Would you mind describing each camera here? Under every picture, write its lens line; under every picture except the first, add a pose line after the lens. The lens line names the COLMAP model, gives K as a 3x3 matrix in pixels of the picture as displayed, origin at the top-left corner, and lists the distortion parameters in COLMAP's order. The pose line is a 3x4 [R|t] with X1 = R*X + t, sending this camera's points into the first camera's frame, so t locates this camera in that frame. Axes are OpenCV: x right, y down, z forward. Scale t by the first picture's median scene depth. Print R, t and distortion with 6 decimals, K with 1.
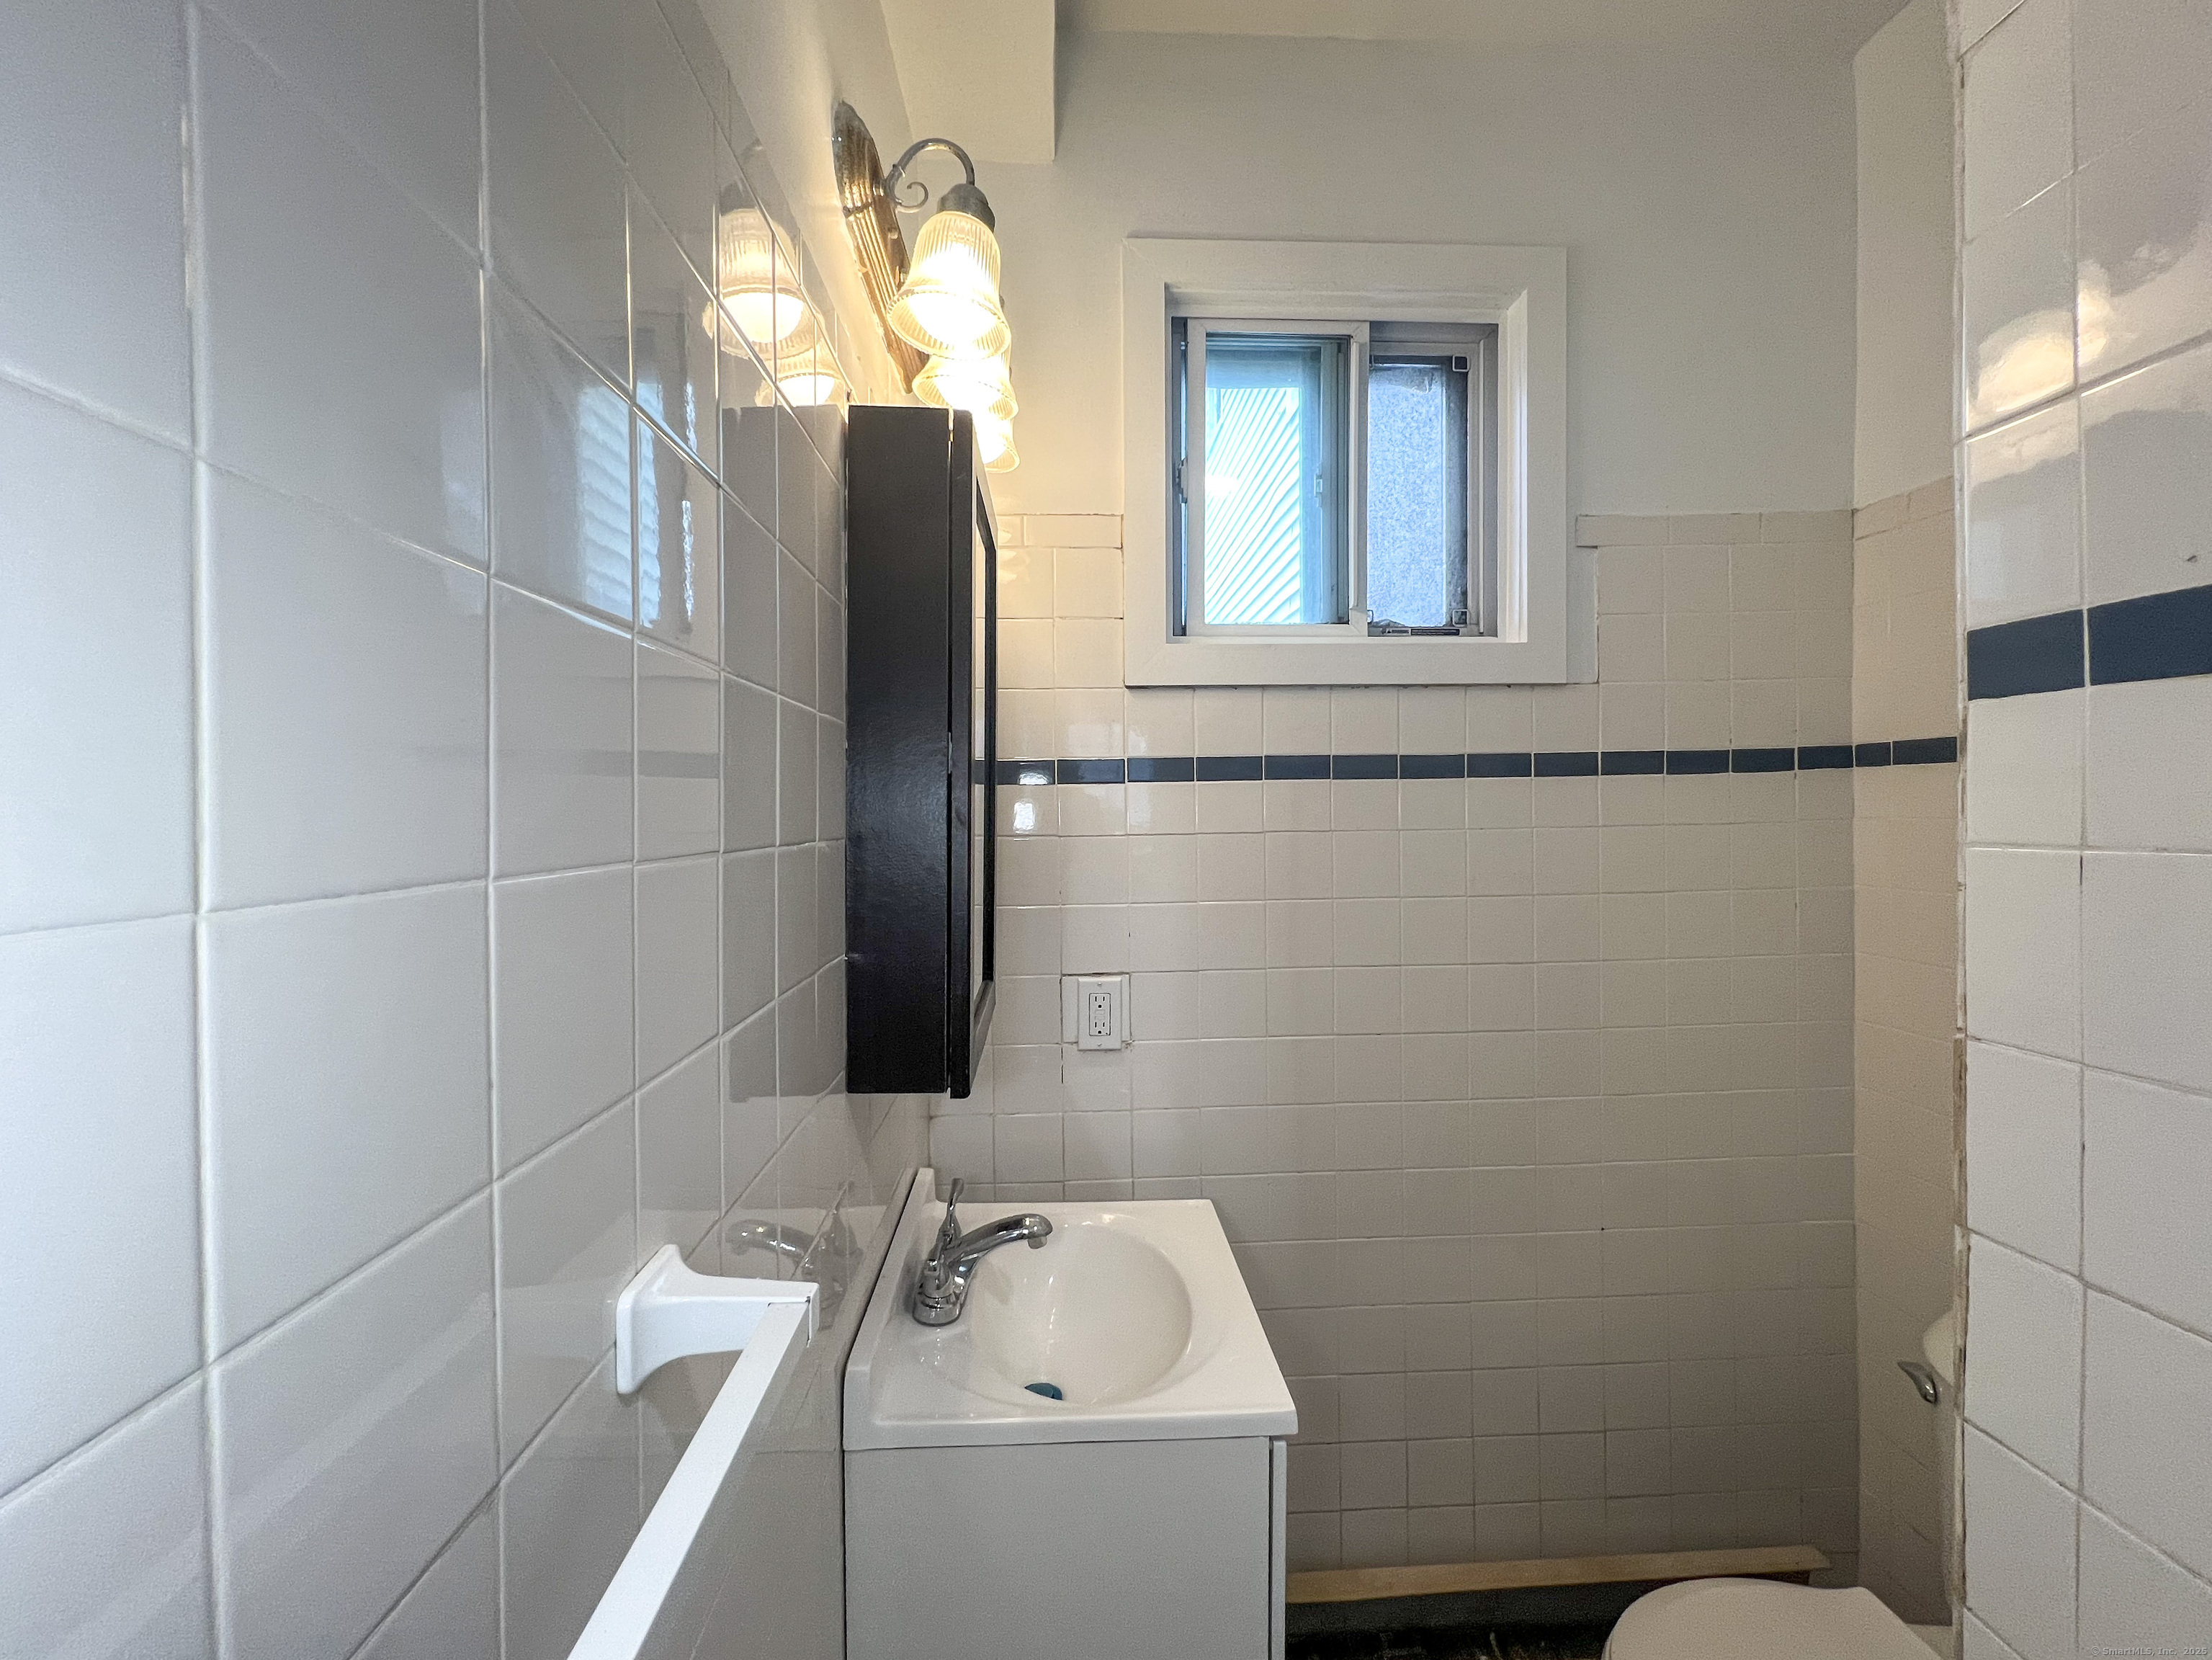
lens RADIAL K [[888.7, 0, 1104.8], [0, 888.7, 819.1], [0, 0, 1]] dist [0.002153, 0.000051]
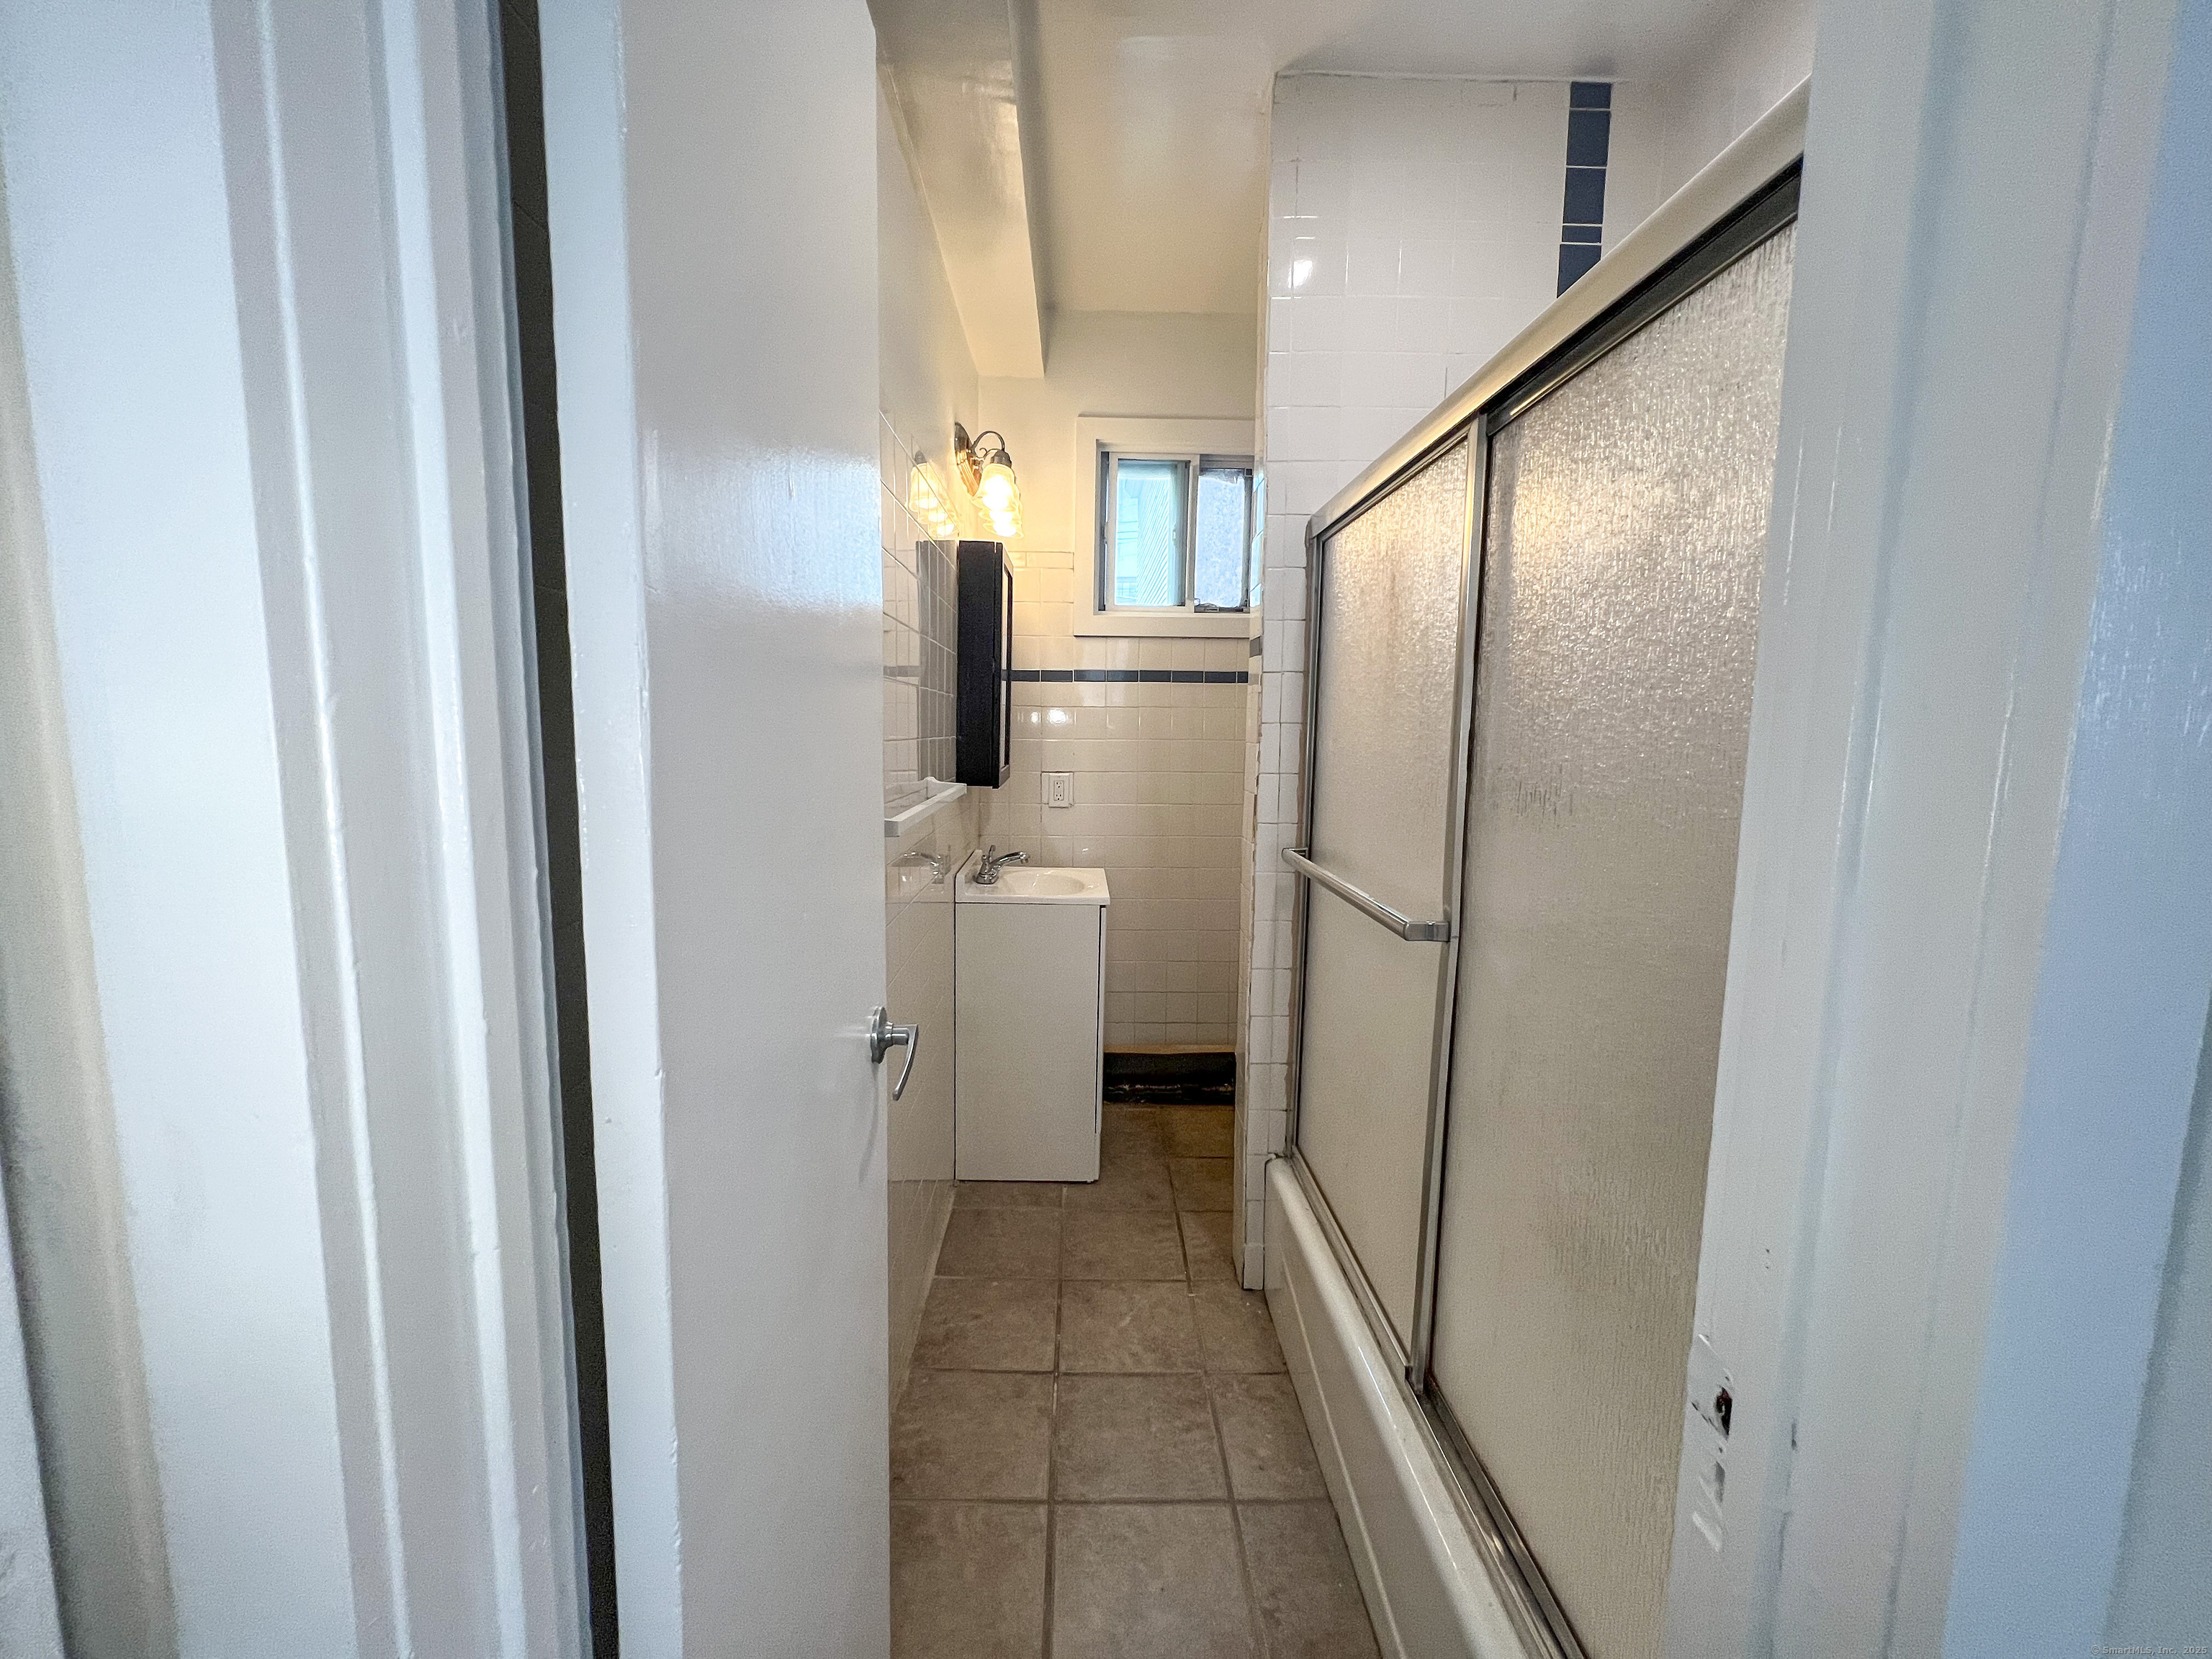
lens RADIAL K [[888.6, 0, 1103.9], [0, 888.6, 836.3], [0, 0, 1]] dist [0.002153, 0.000051]
pose [[0.999303, 0.026789, -0.025983, 0.178326], [-0.023731, 0.993469, 0.111606, 0.094870], [0.028803, -0.110912, 0.993413, -1.256452]]
